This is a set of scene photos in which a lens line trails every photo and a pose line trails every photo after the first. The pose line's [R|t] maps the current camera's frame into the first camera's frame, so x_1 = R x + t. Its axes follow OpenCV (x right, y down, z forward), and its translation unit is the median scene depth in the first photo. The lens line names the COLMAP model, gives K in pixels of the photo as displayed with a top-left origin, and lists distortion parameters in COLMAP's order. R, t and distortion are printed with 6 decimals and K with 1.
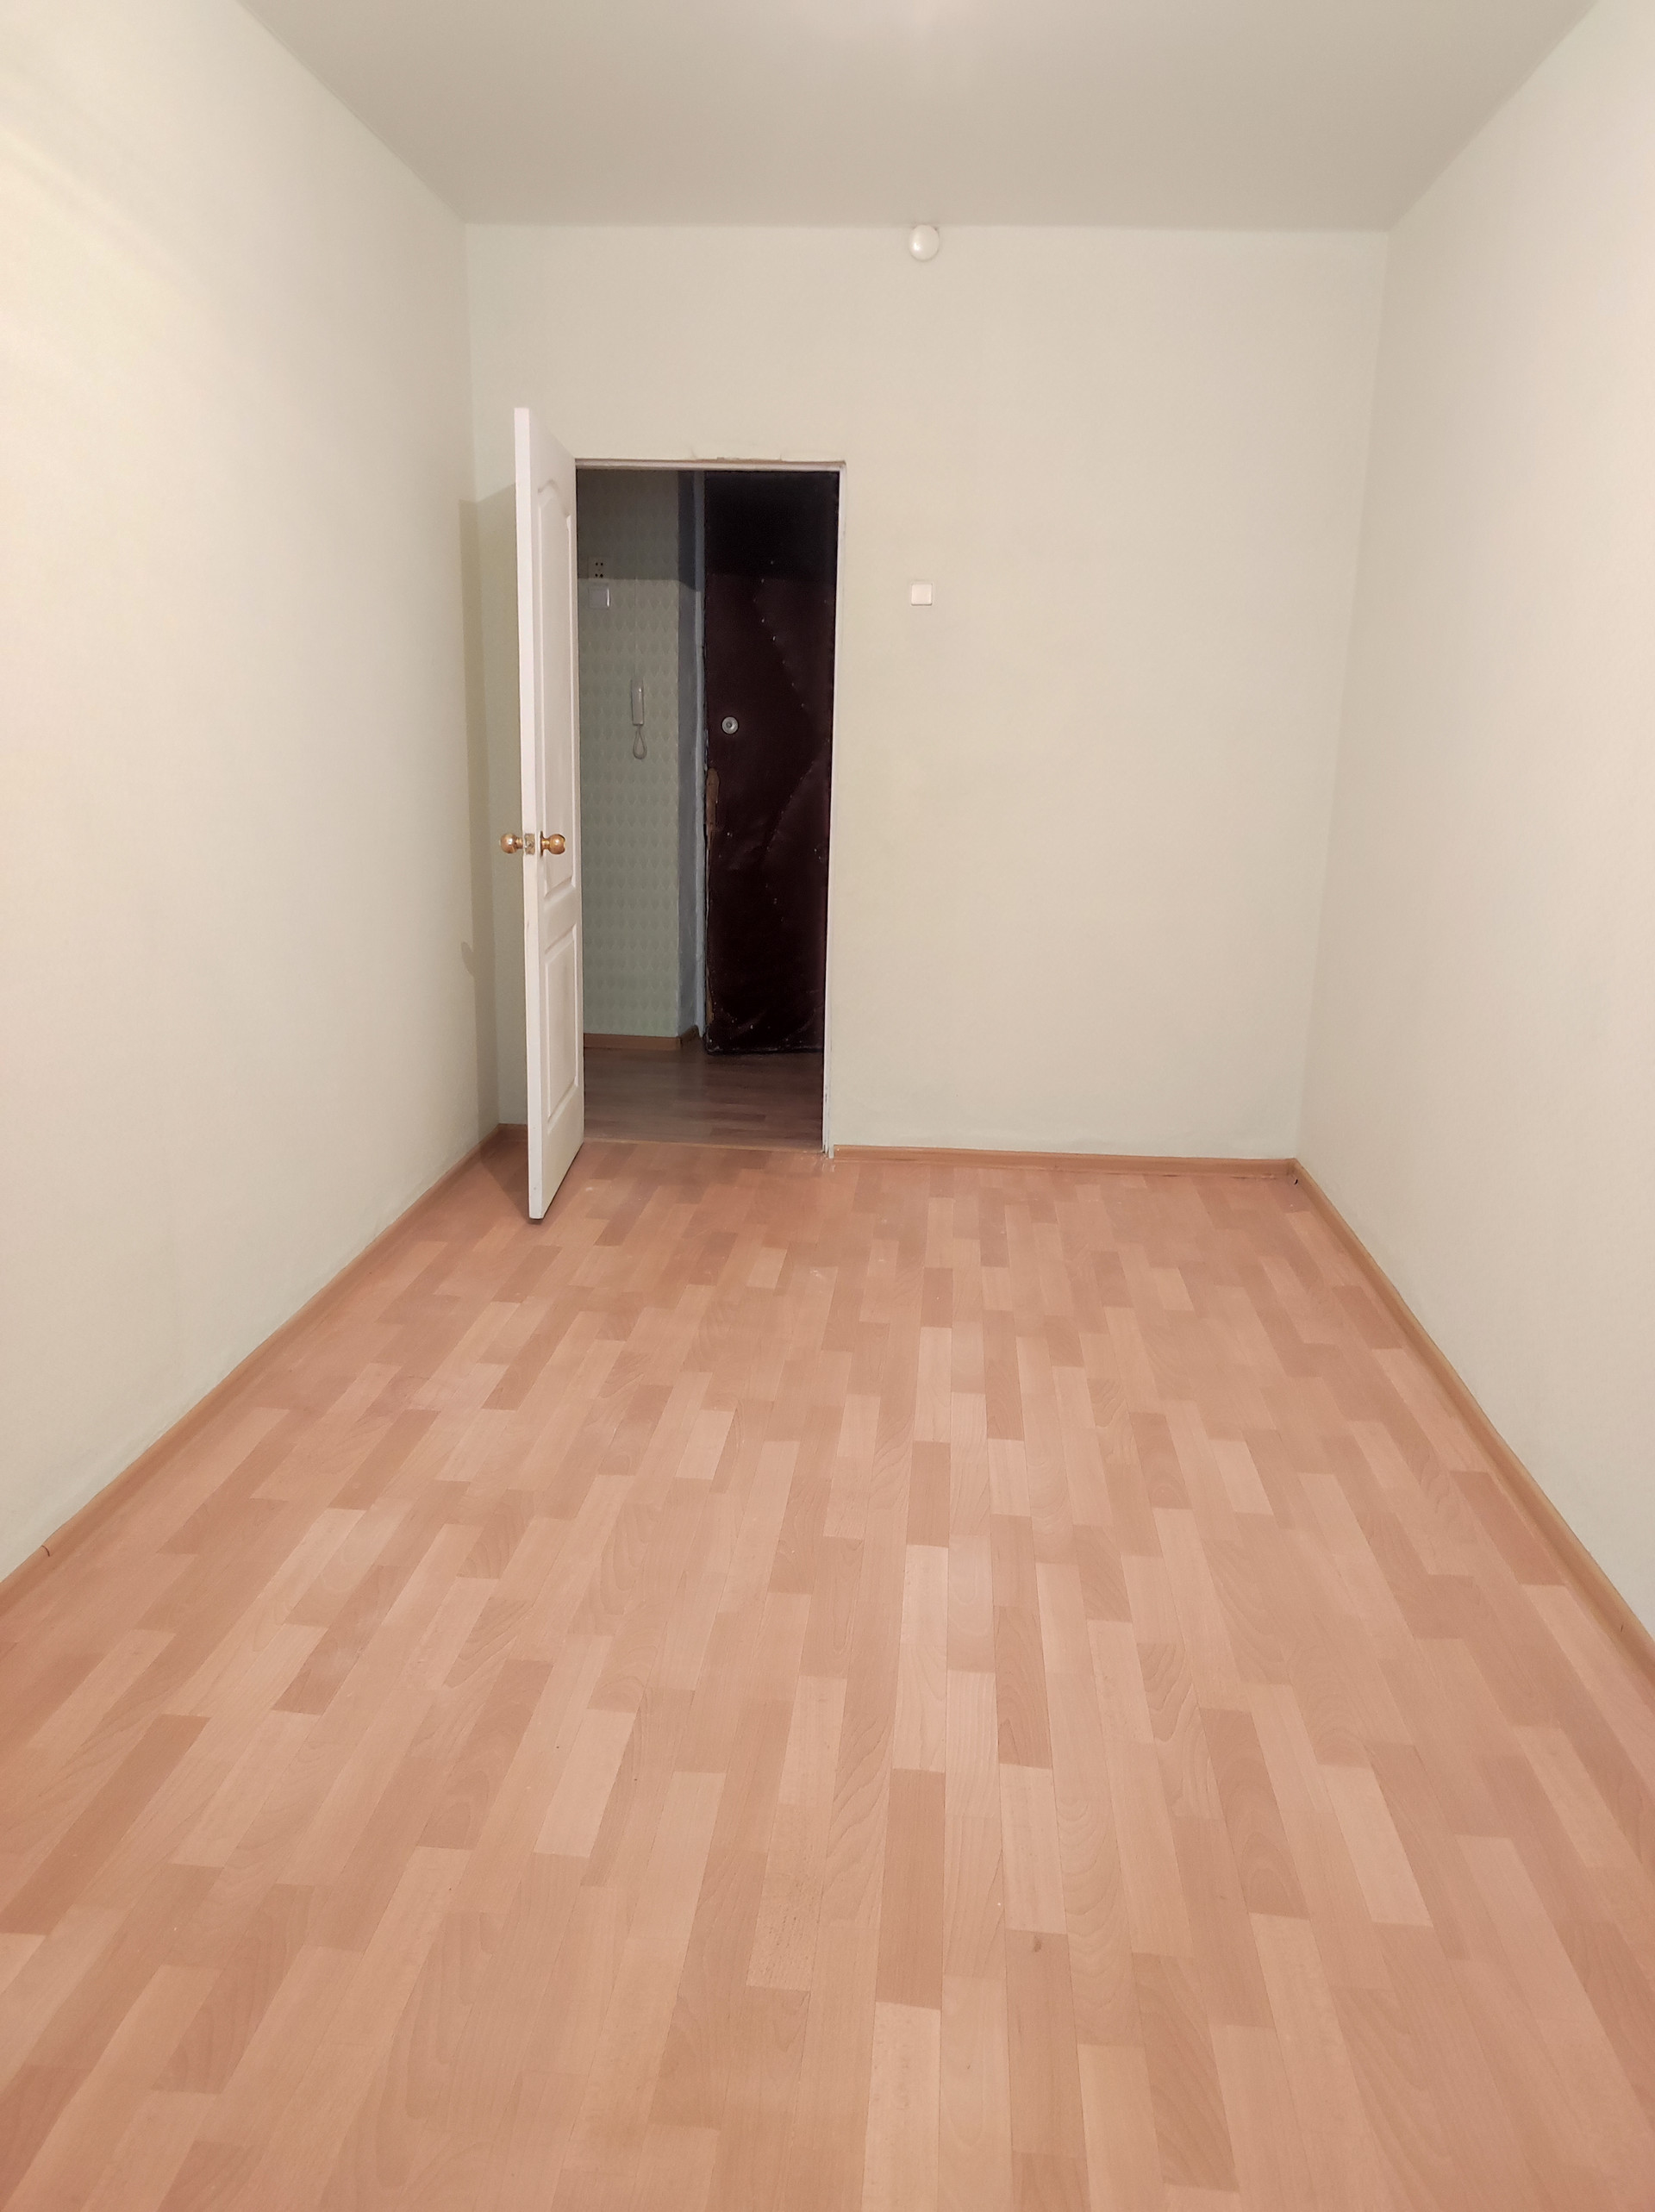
lens RADIAL K [[1606.9, 0, 825.8], [0, 1606.9, 1105.7], [0, 0, 1]] dist [0.014287, -0.006397]
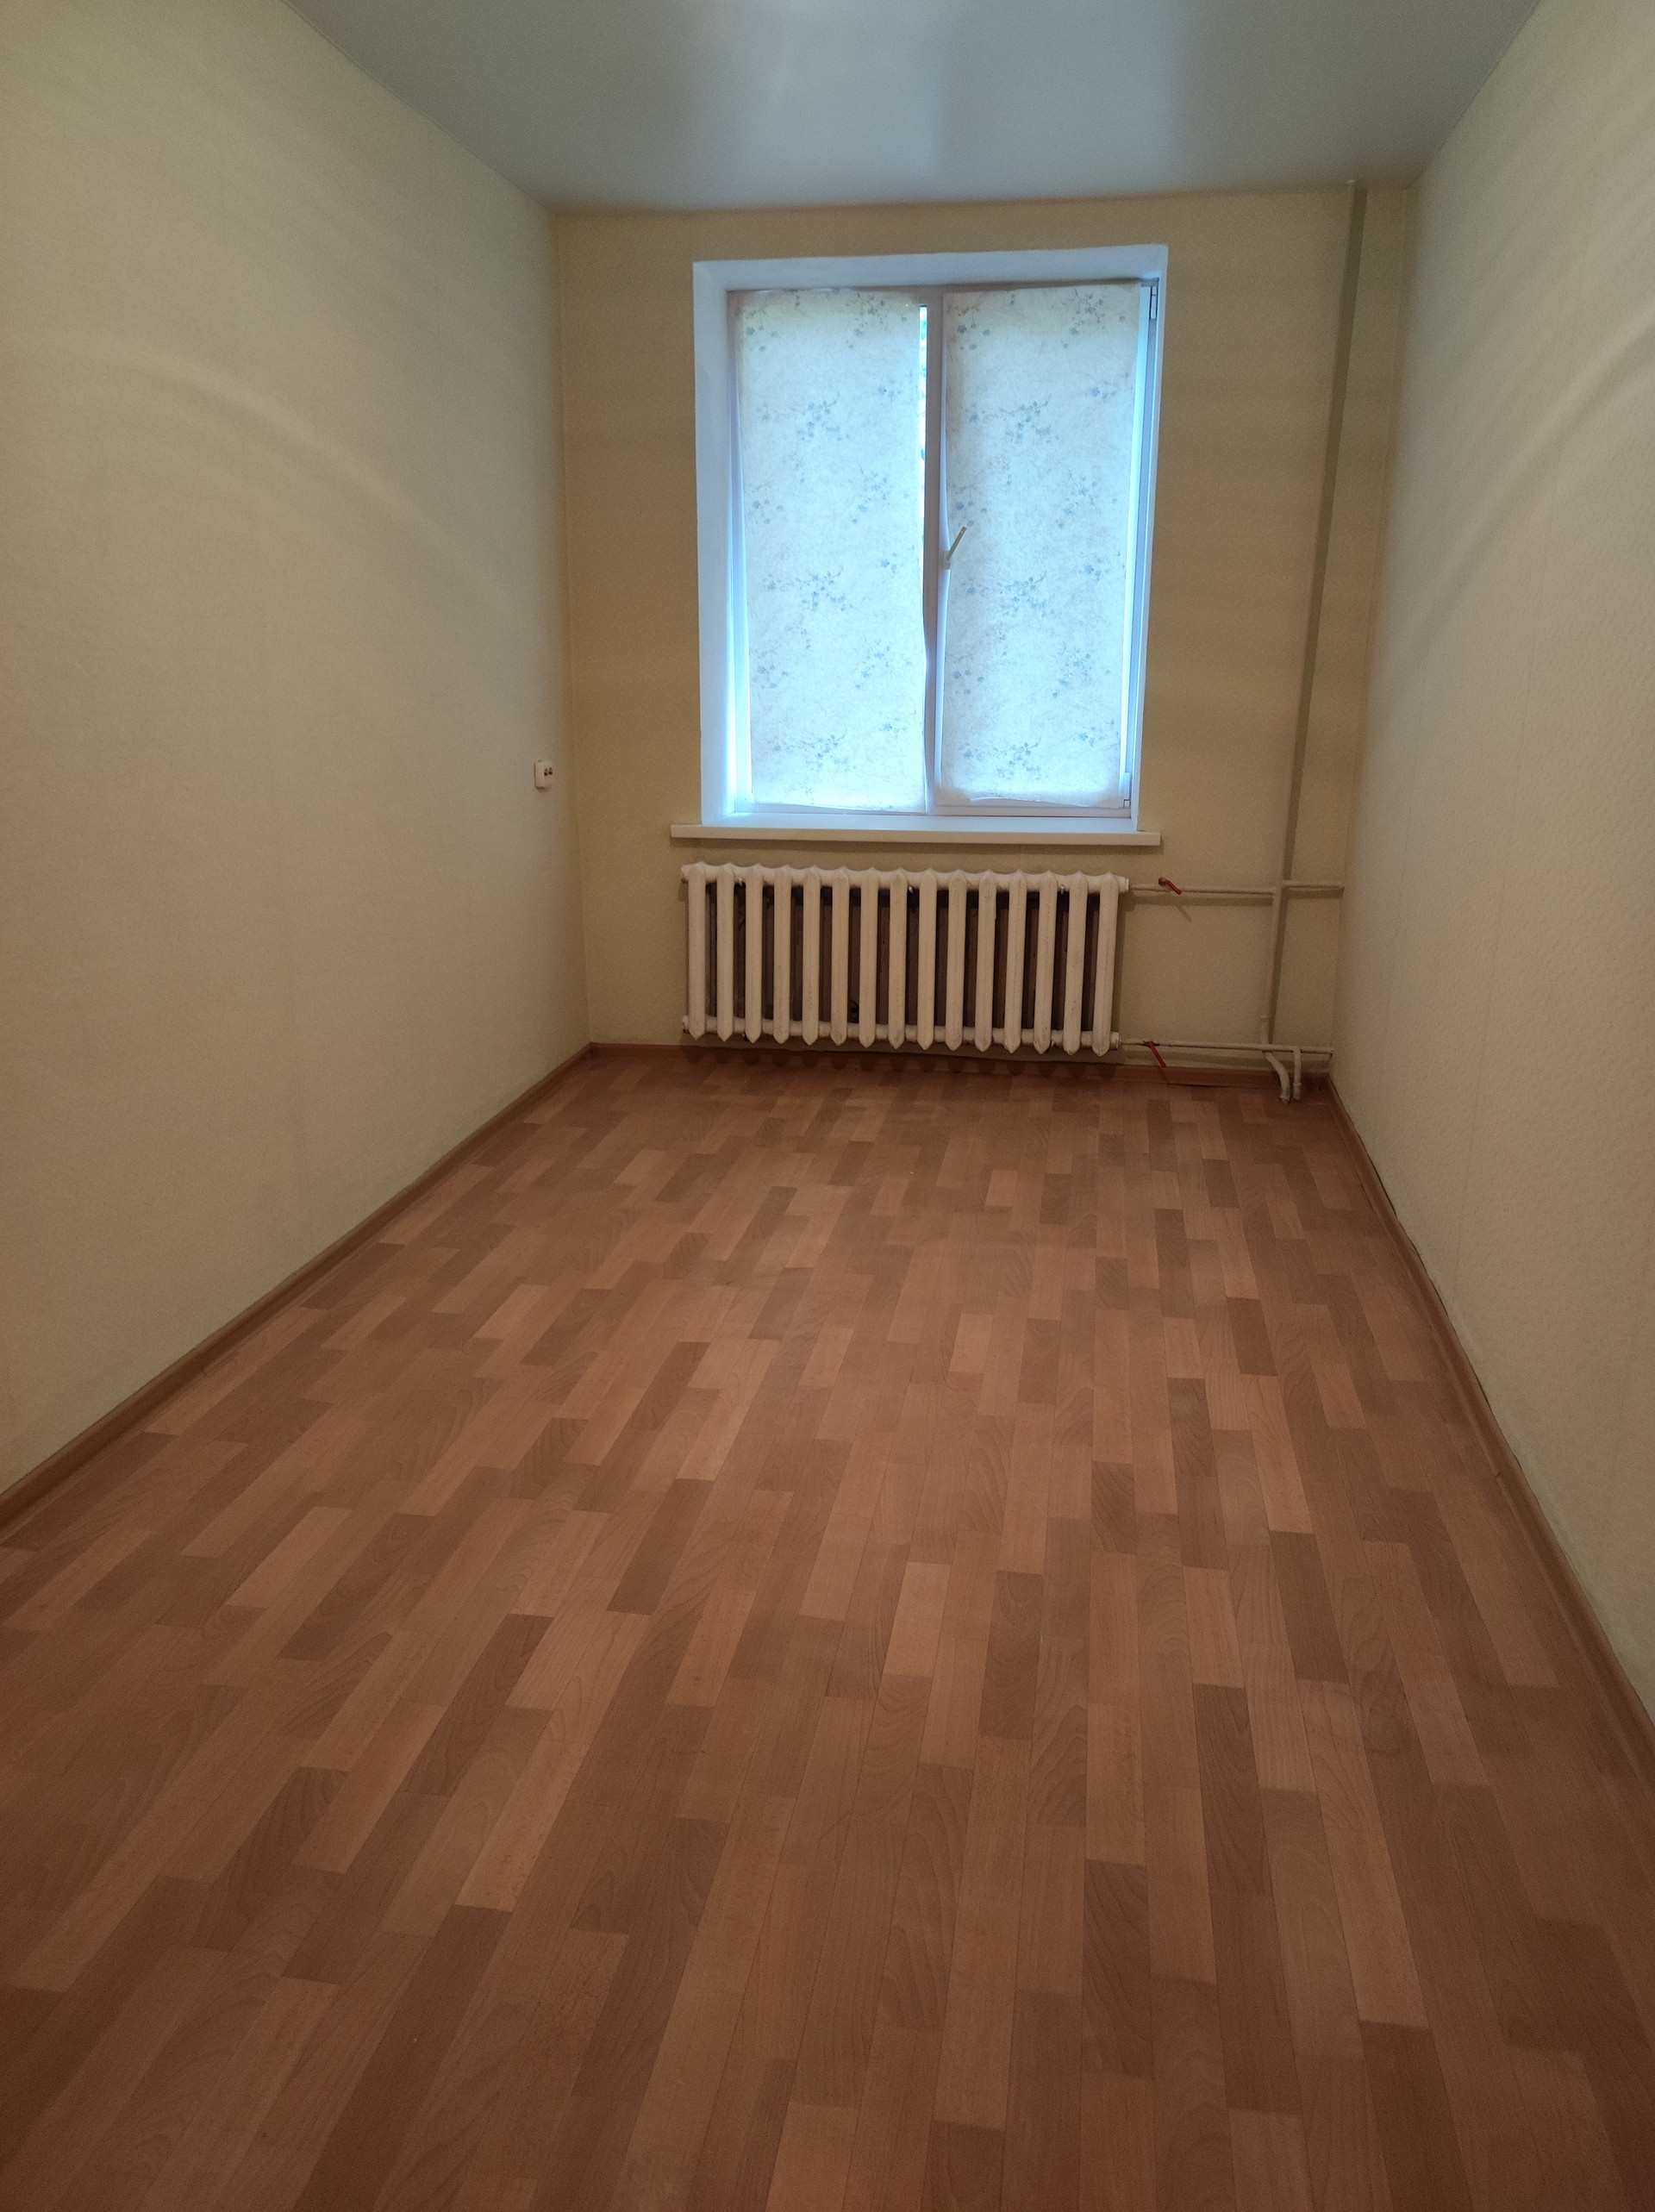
lens RADIAL K [[1606.9, 0, 825.7], [0, 1606.9, 1105.5], [0, 0, 1]] dist [0.014287, -0.006397]
pose [[-0.996028, -0.050348, 0.073438, -0.078347], [-0.007365, 0.868539, 0.495566, -0.416905], [-0.088735, 0.493057, -0.865460, 1.650672]]
